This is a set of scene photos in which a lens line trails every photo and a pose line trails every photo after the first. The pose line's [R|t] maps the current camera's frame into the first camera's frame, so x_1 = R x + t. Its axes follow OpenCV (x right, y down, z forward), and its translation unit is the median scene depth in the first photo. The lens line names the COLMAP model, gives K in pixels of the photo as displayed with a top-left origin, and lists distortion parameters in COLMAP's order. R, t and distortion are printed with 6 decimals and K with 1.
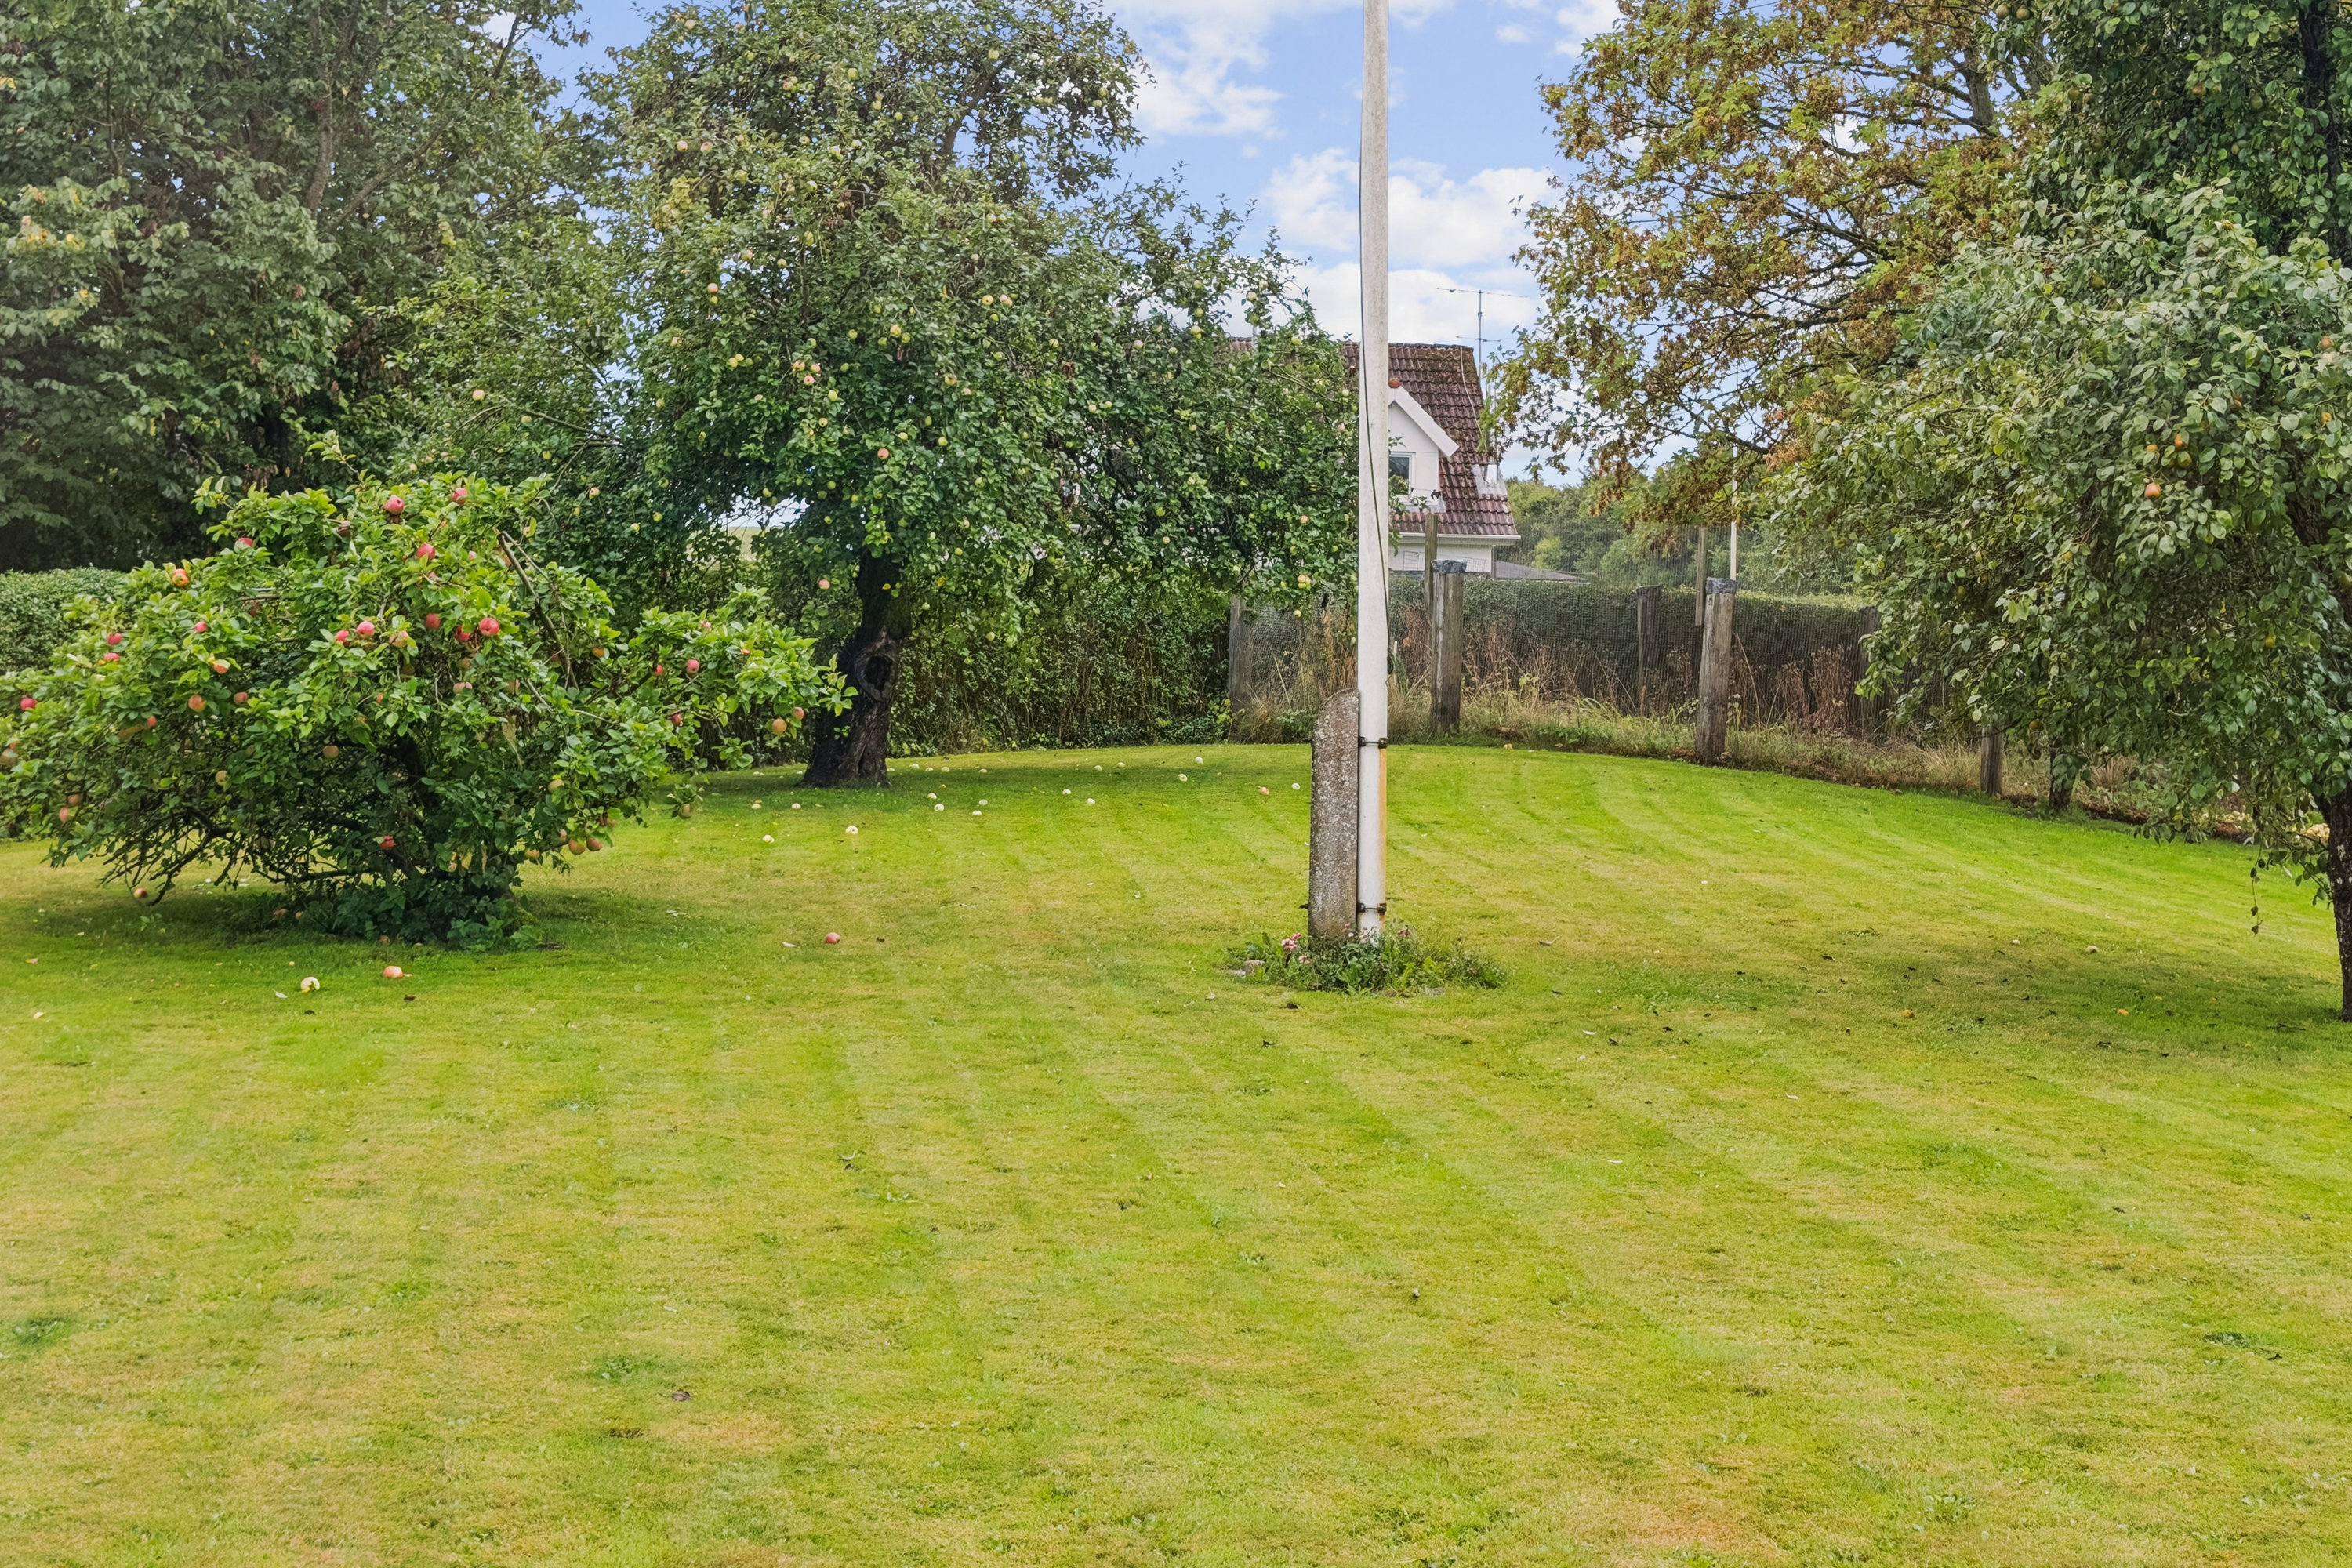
lens RADIAL K [[3651.1, 0, 1177.1], [0, 3651.1, 791.9], [0, 0, 1]] dist [-0.162764, 0.000000]
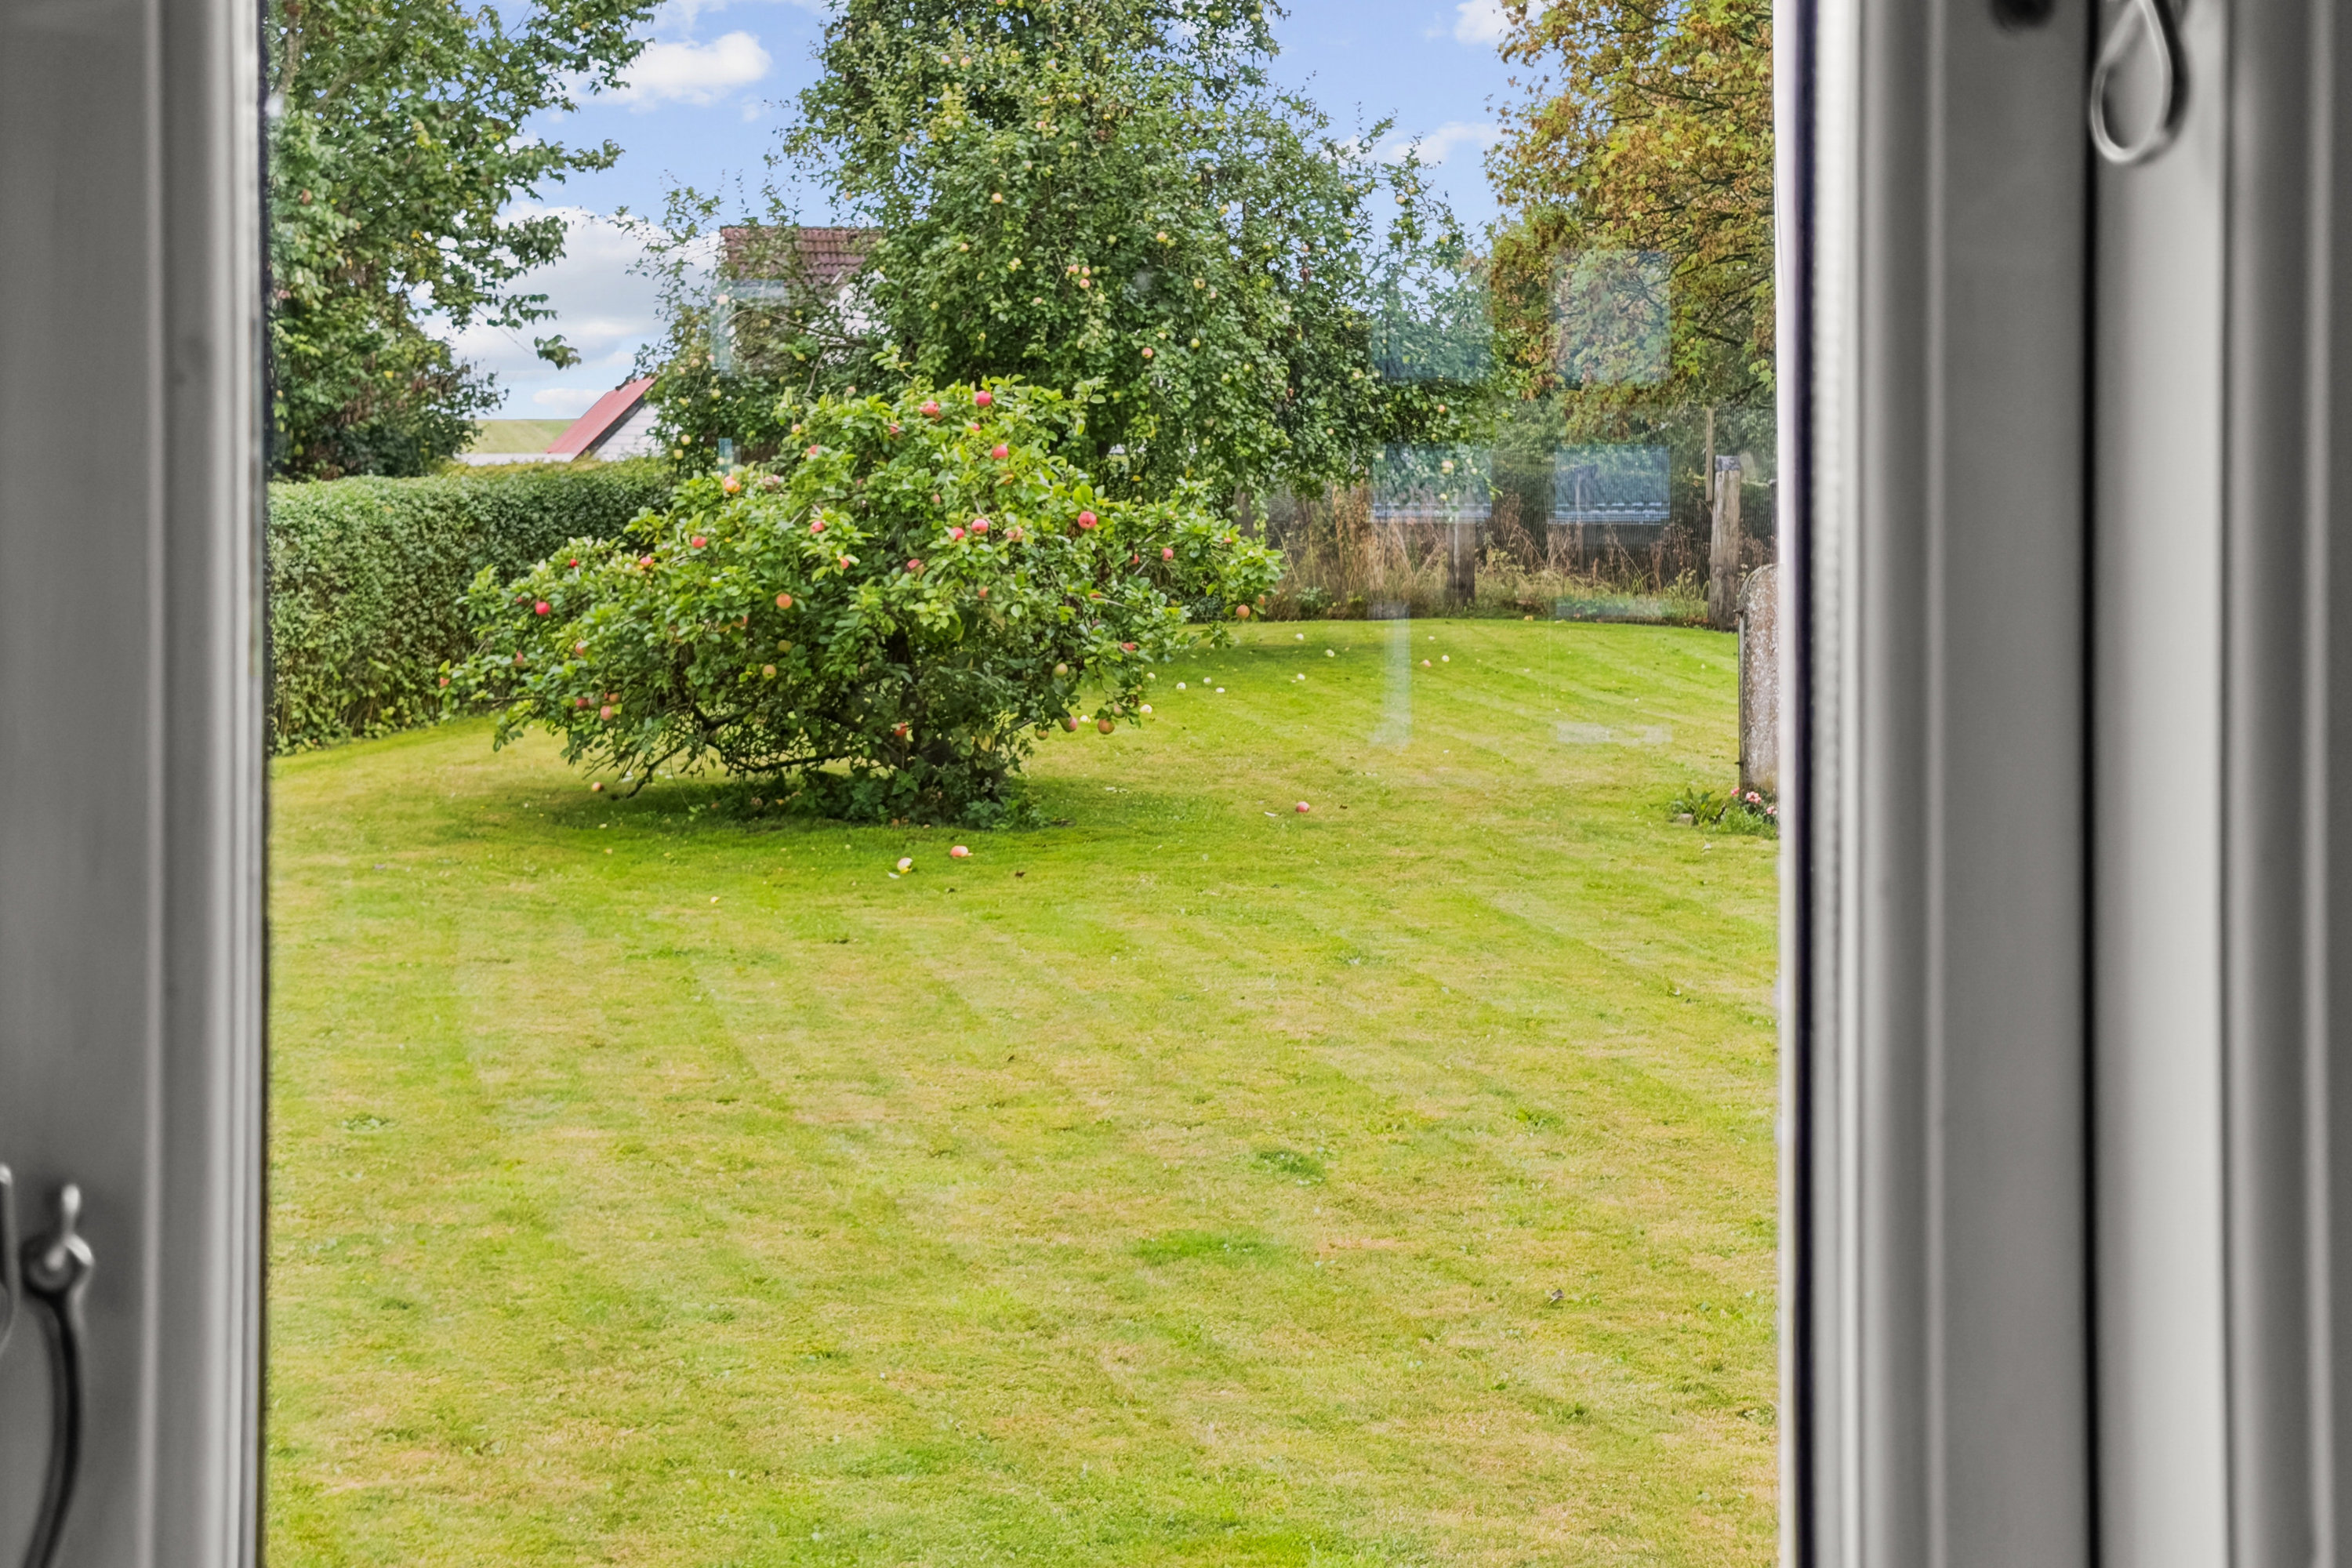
lens RADIAL K [[3651.1, 0, 1173.6], [0, 3651.1, 780.1], [0, 0, 1]] dist [-0.162764, 0.000000]
pose [[0.988382, -0.030867, 0.148821, -0.234516], [0.026458, 0.999153, 0.031514, -0.002123], [-0.149668, -0.027210, 0.988362, -0.047179]]
